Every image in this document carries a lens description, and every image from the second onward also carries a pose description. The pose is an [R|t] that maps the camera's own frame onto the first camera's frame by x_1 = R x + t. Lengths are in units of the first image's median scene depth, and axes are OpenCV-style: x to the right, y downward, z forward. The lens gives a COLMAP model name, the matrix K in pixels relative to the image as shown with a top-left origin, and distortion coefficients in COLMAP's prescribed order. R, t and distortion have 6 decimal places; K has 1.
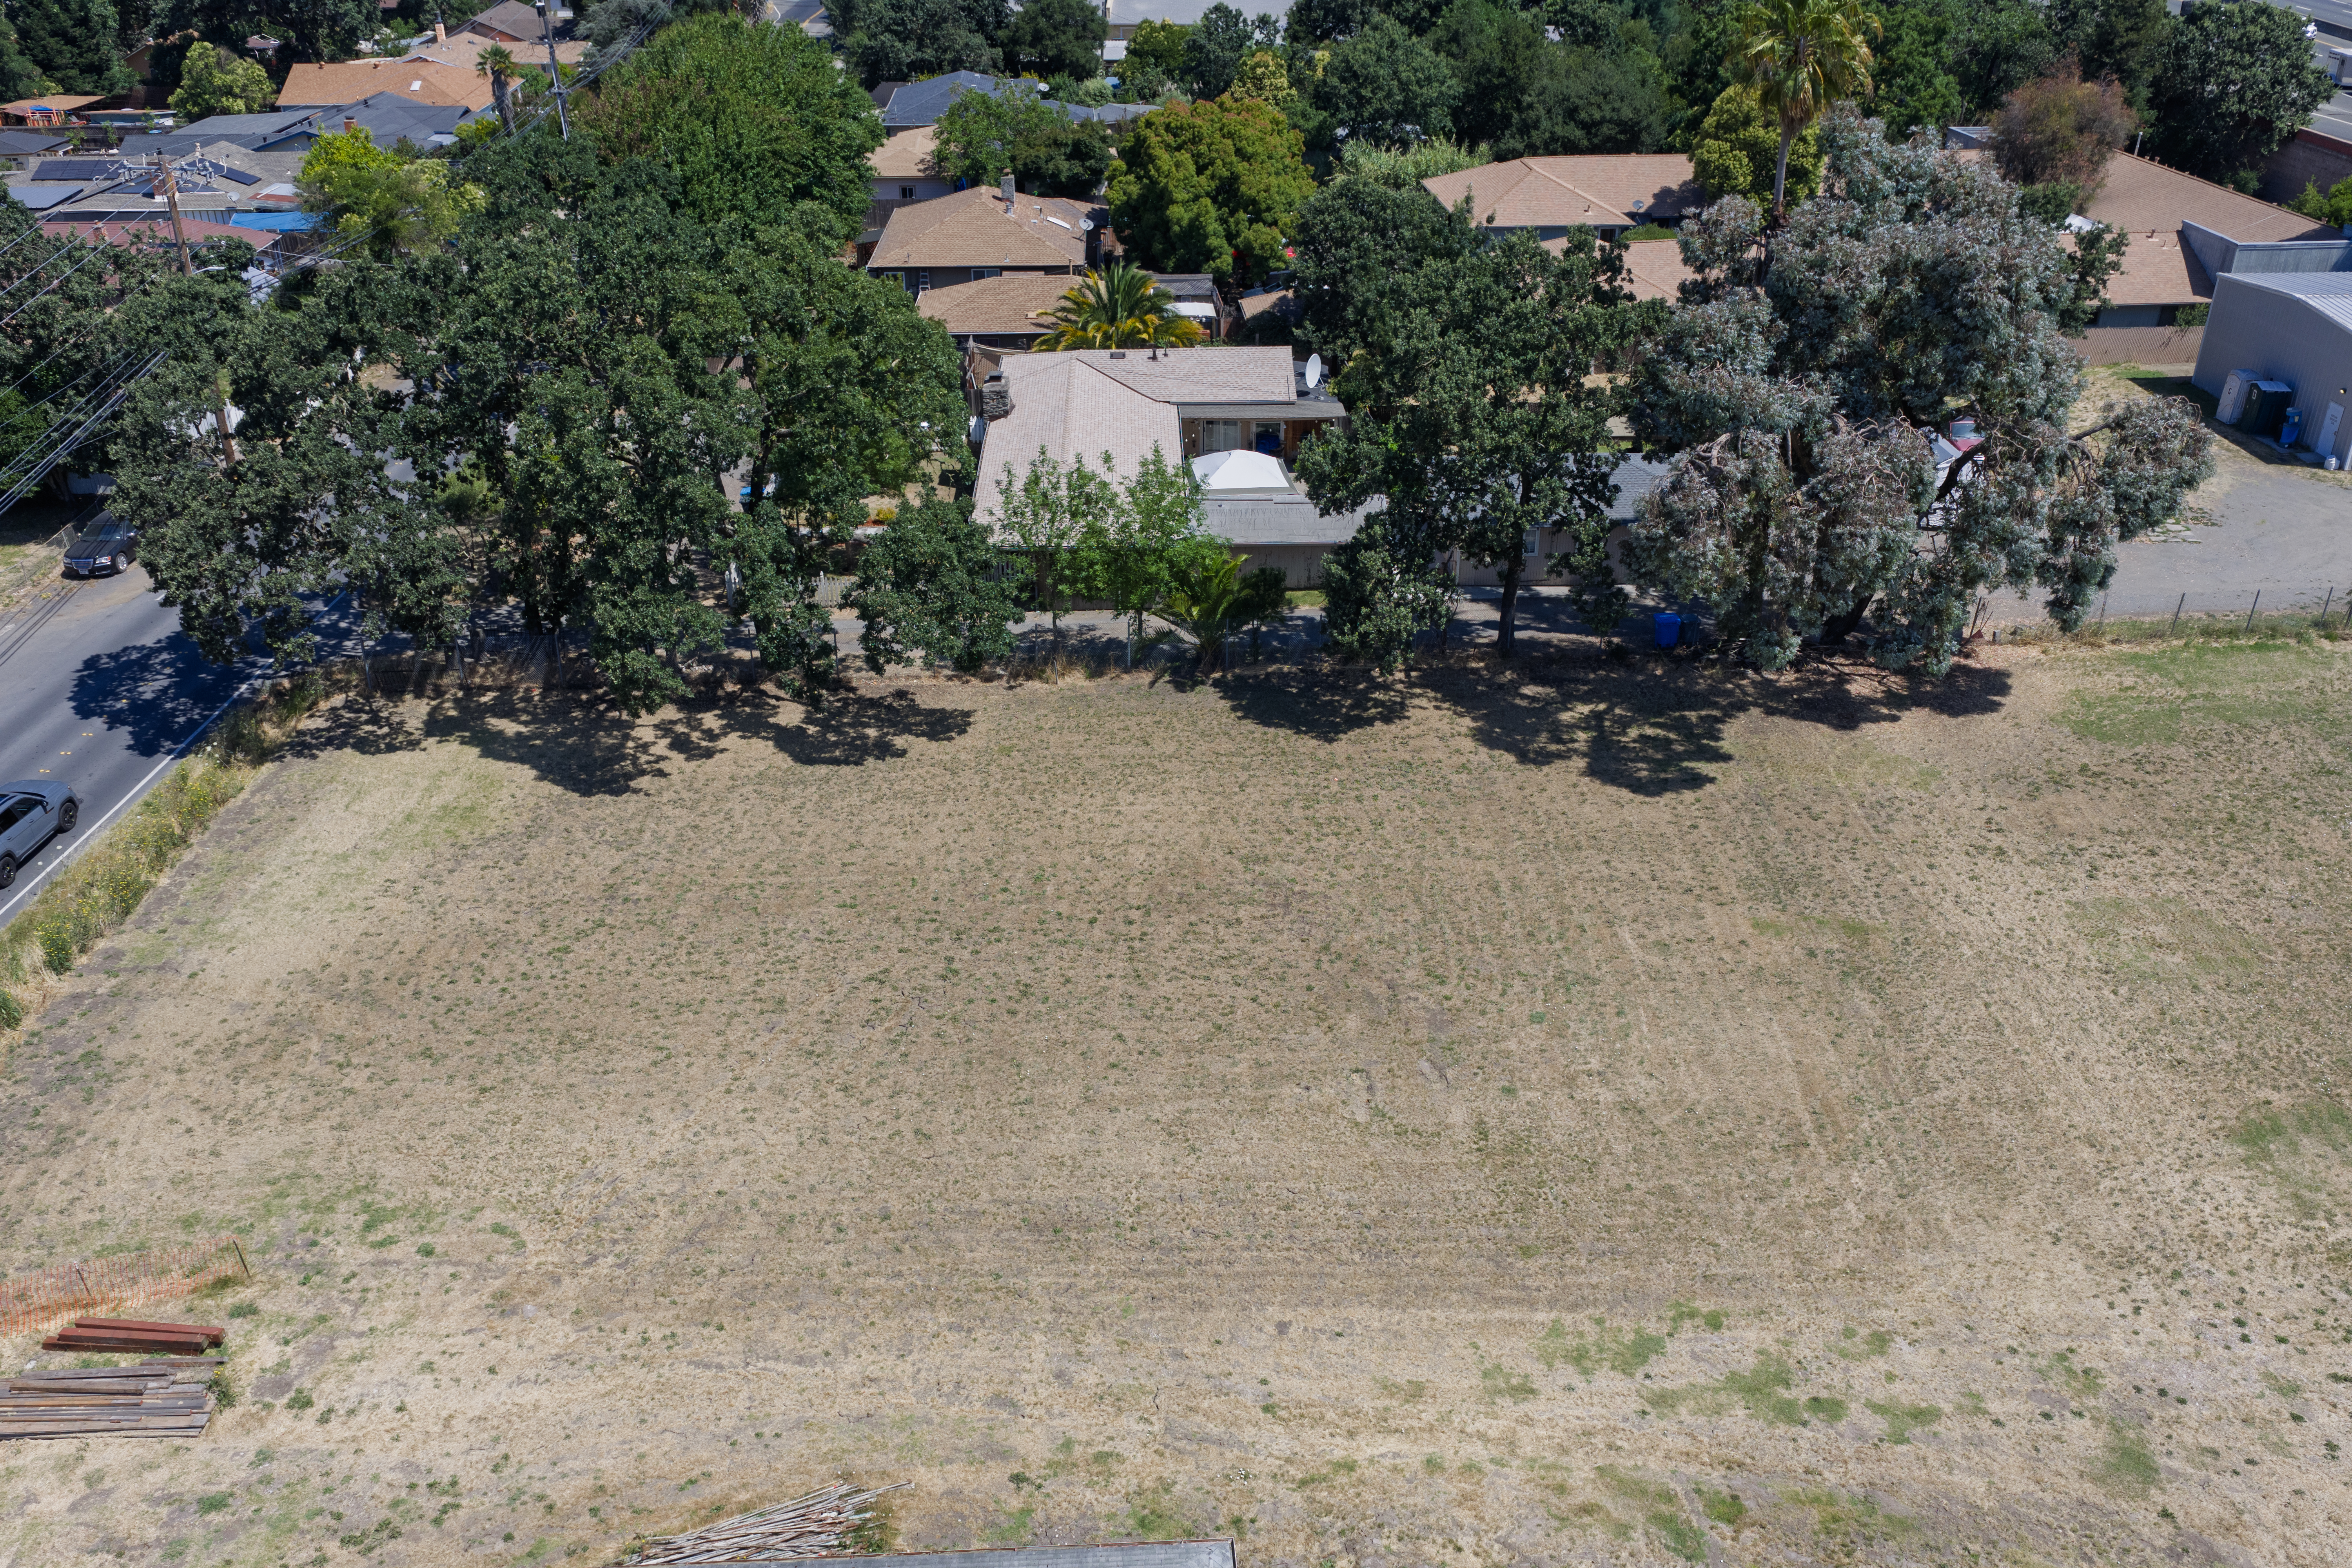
lens RADIAL K [[1953.1, 0, 1167.6], [0, 1953.1, 784.7], [0, 0, 1]] dist [0.033638, -0.067407]
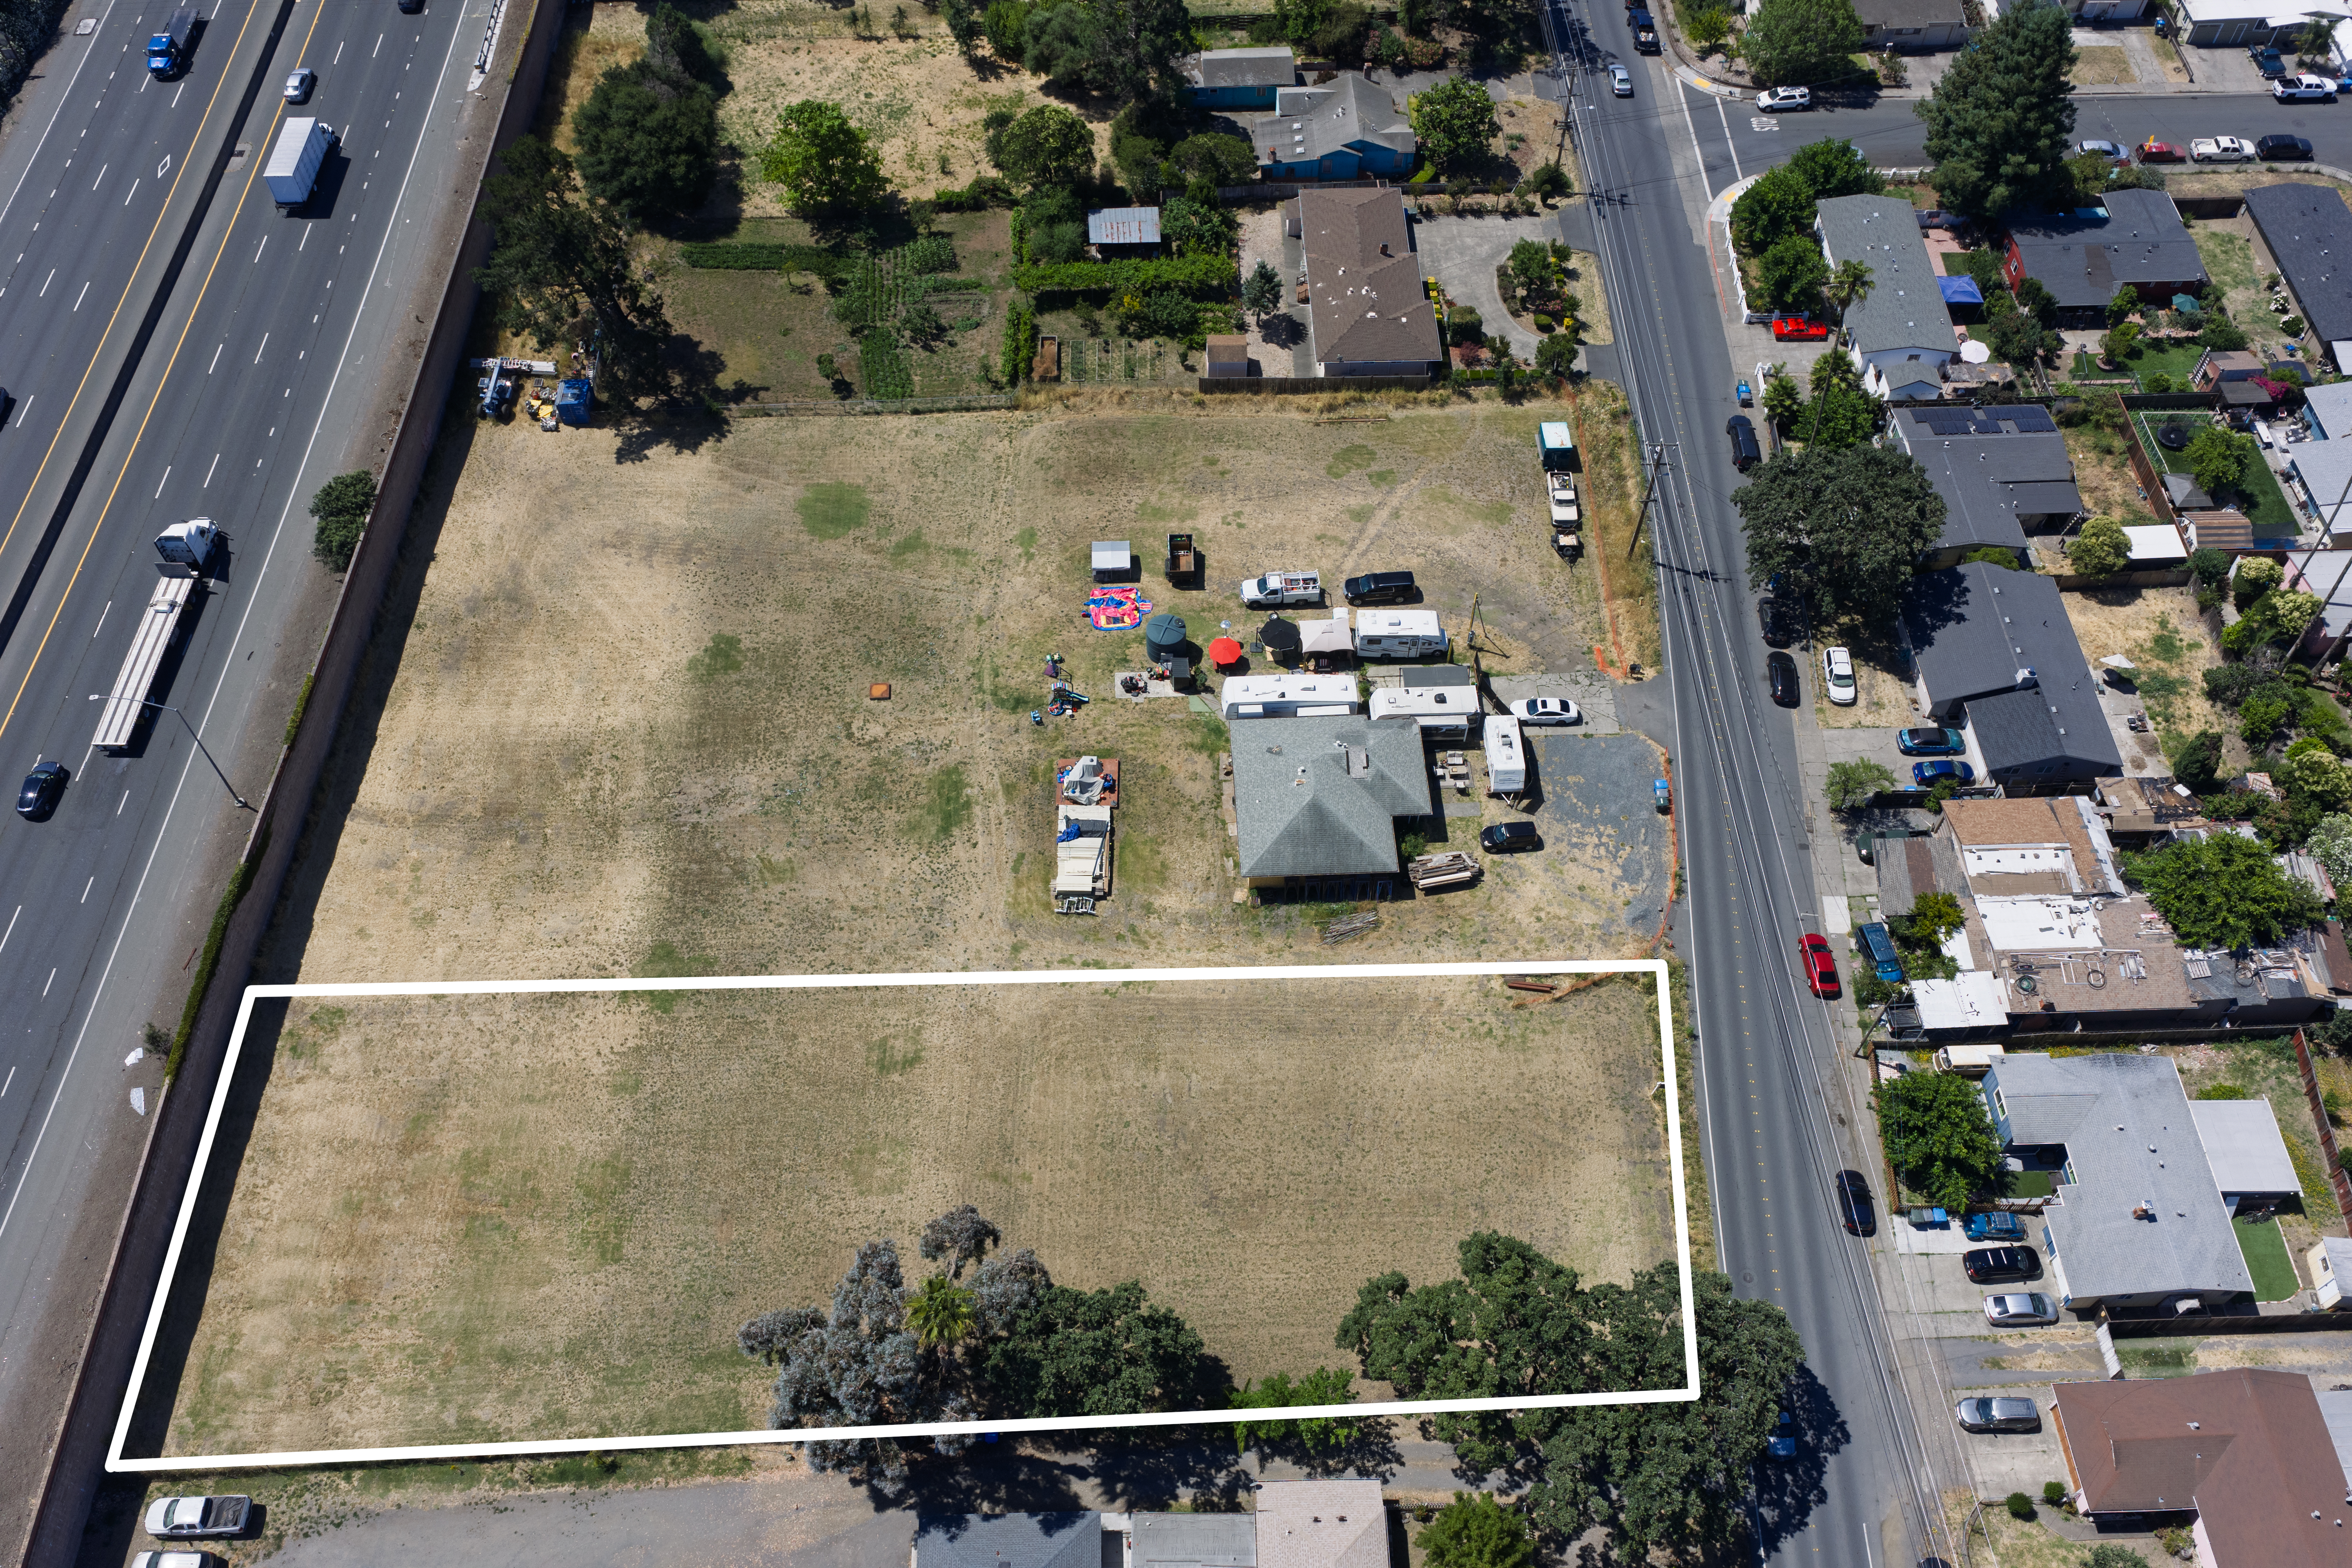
lens RADIAL K [[1953.1, 0, 1167.6], [0, 1953.1, 784.7], [0, 0, 1]] dist [0.033638, -0.067407]
pose [[-0.999961, -0.006262, 0.006218, 0.091423], [0.005379, 0.126031, 0.992012, -2.159892], [-0.006996, 0.992007, -0.125992, 0.683775]]
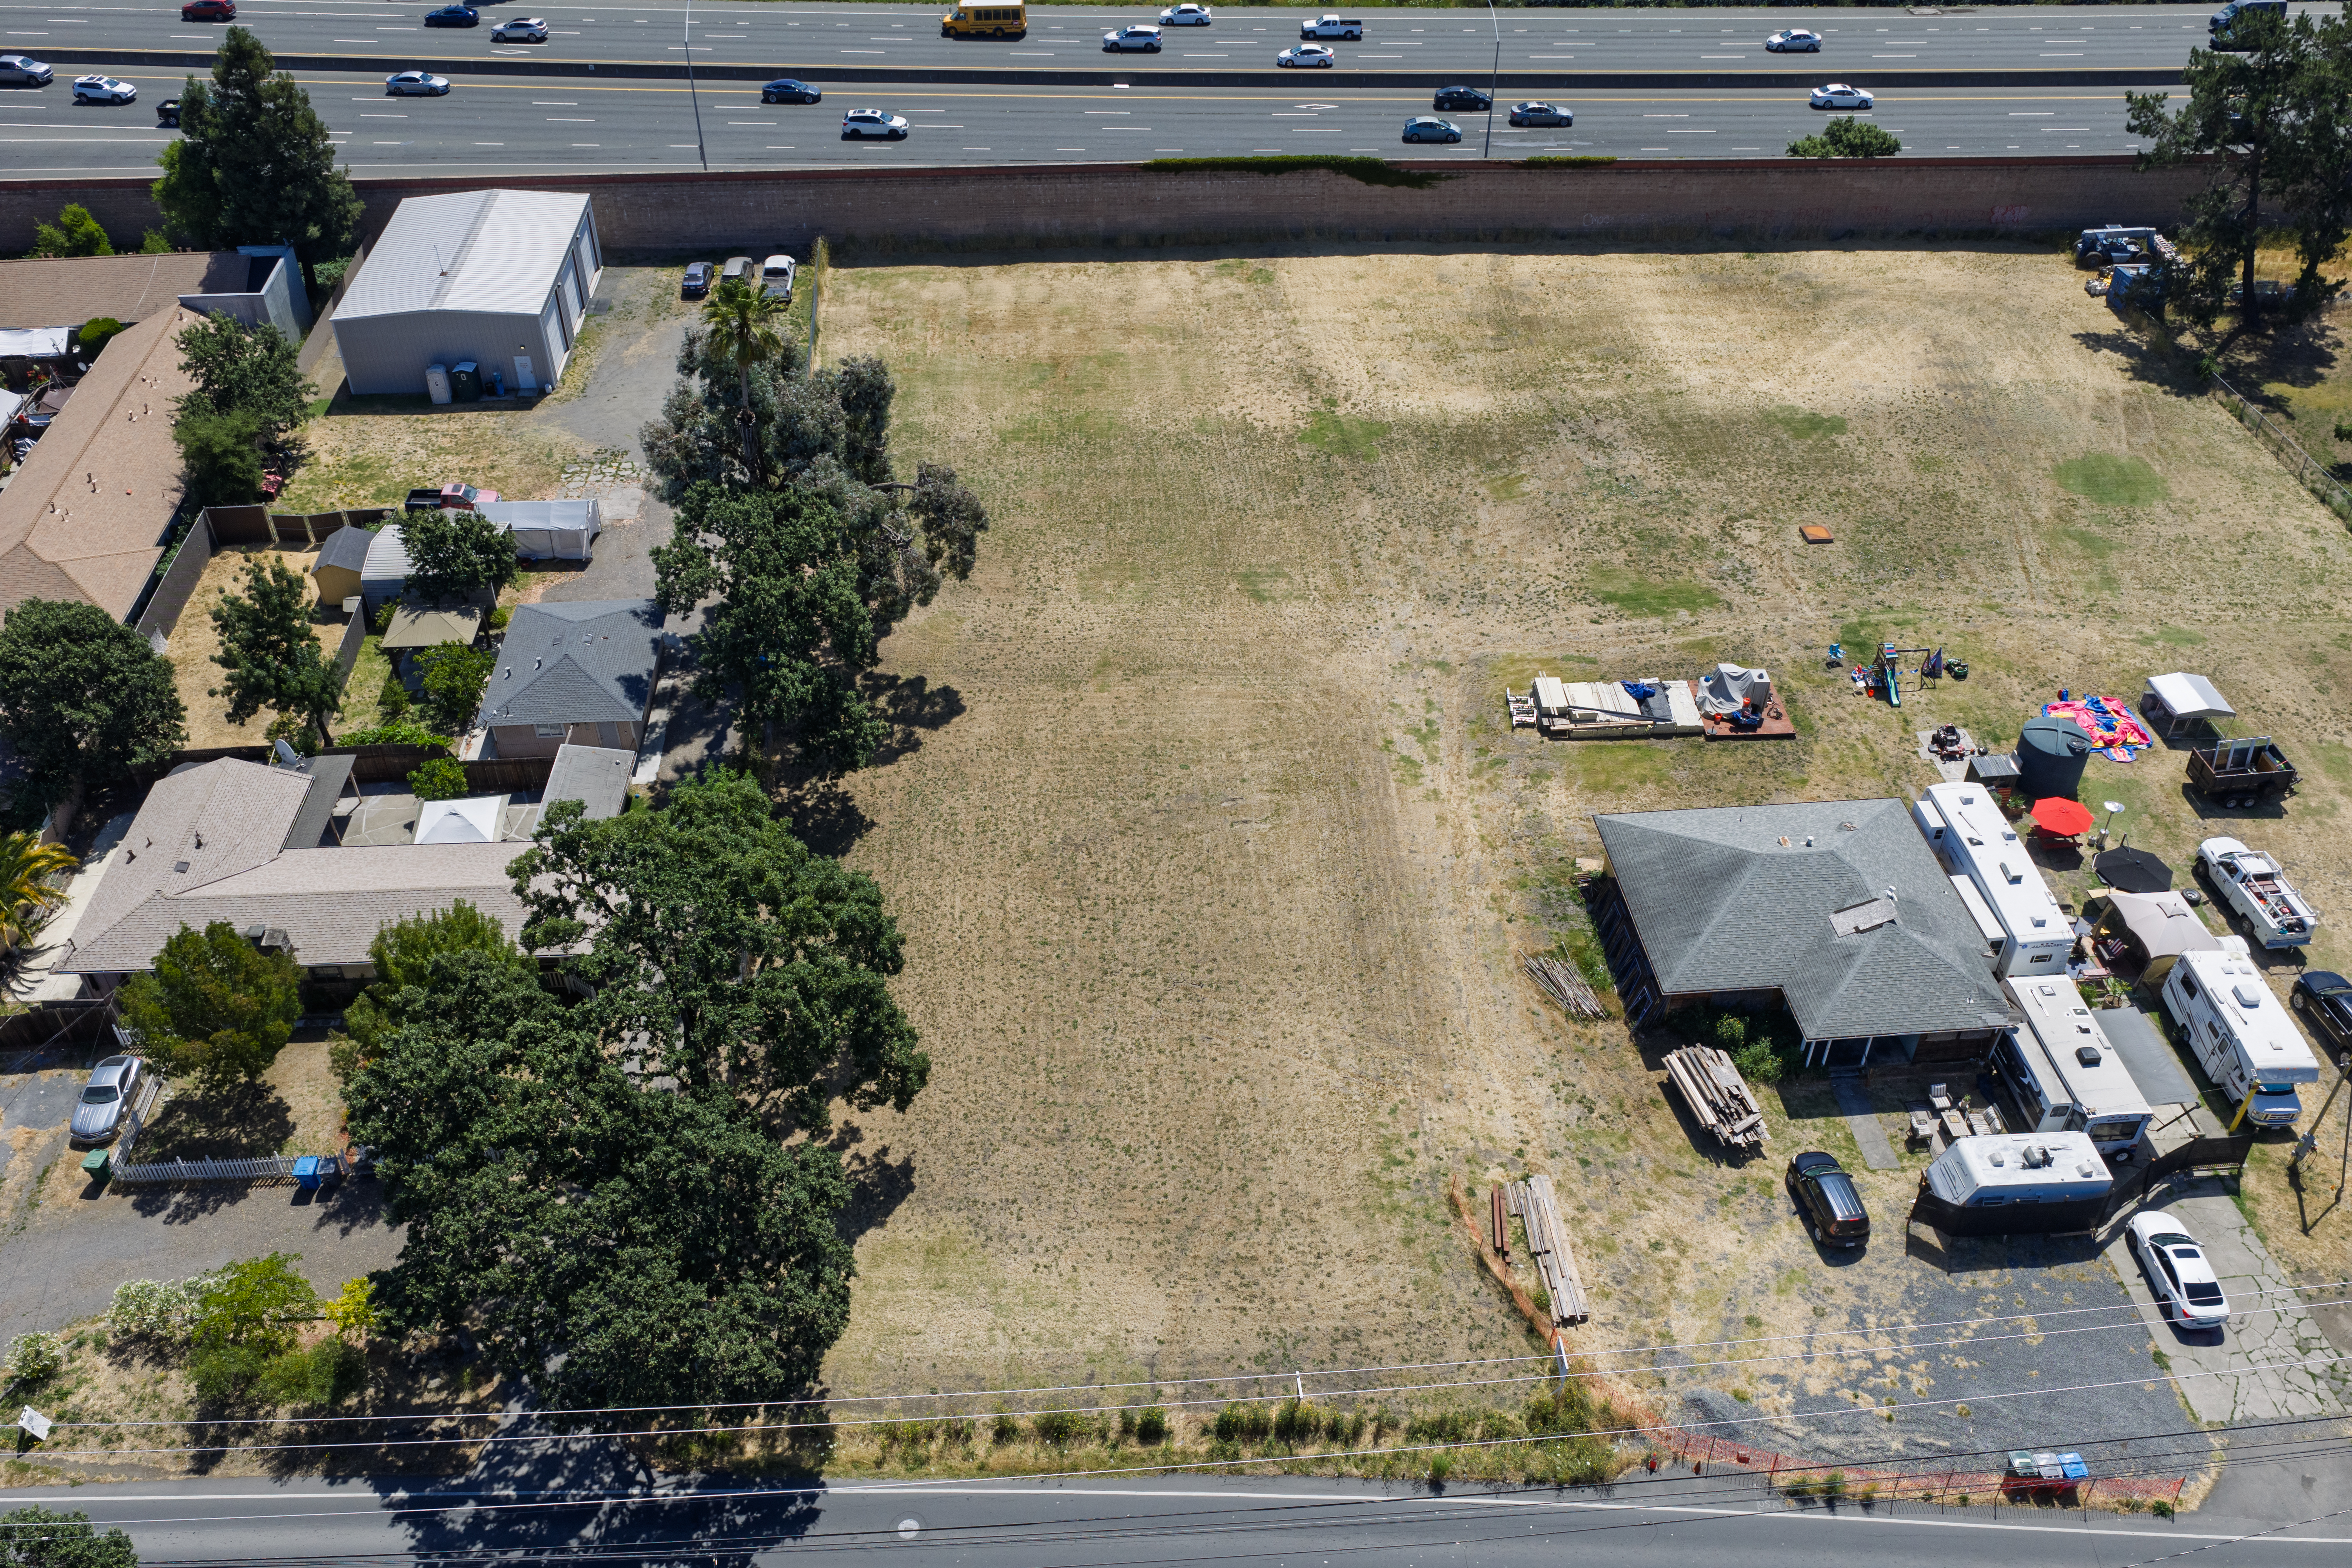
lens RADIAL K [[1953.1, 0, 1167.6], [0, 1953.1, 784.7], [0, 0, 1]] dist [0.033638, -0.067407]
pose [[-0.029757, -0.622249, 0.782254, -1.117283], [0.472064, 0.681076, 0.559724, -0.803227], [-0.881062, 0.385929, 0.273474, 0.366109]]
